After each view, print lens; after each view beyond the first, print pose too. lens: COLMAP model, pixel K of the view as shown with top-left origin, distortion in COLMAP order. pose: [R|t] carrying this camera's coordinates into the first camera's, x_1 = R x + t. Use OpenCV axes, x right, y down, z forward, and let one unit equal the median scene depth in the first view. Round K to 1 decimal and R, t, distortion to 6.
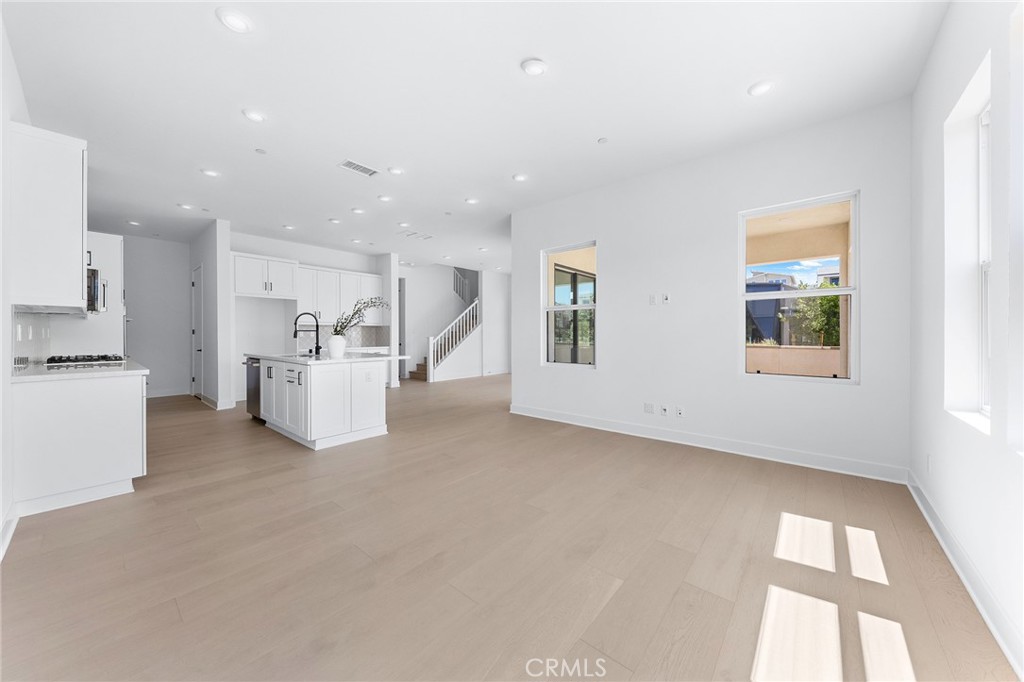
lens RADIAL K [[360.0, 0, 522.0], [0, 360.0, 336.2], [0, 0, 1]] dist [0.011506, -0.000115]
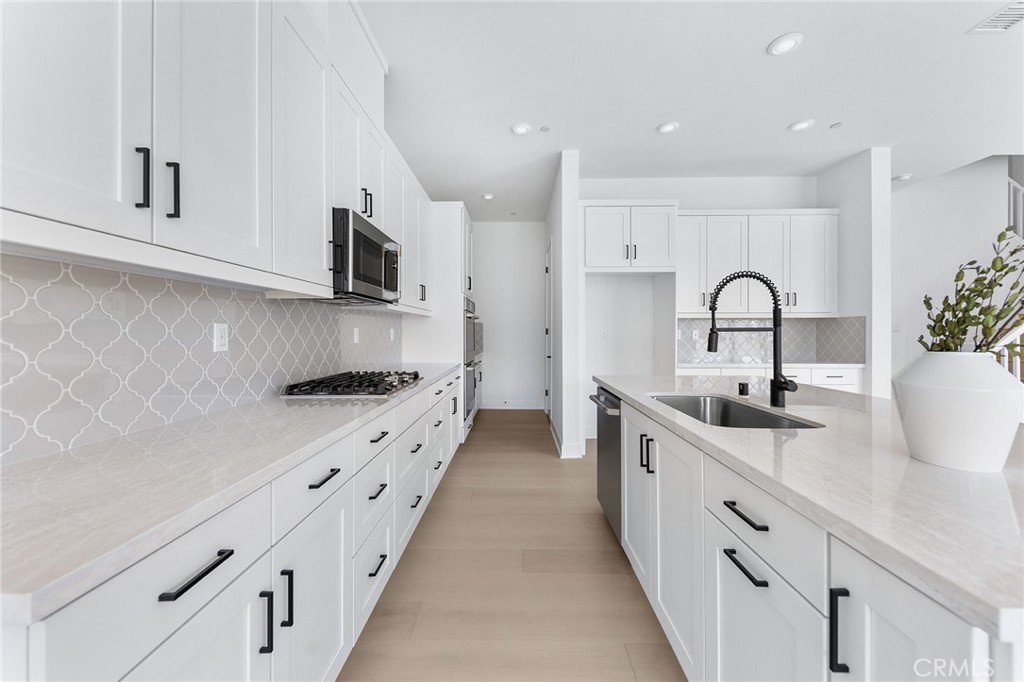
lens RADIAL K [[406.1, 0, 516.4], [0, 406.1, 334.5], [0, 0, 1]] dist [0.008170, -0.001035]
pose [[0.649557, 0.005604, -0.760293, -0.348178], [-0.005896, 0.999980, 0.002333, -0.007999], [0.760290, 0.002967, 0.649577, 0.471526]]
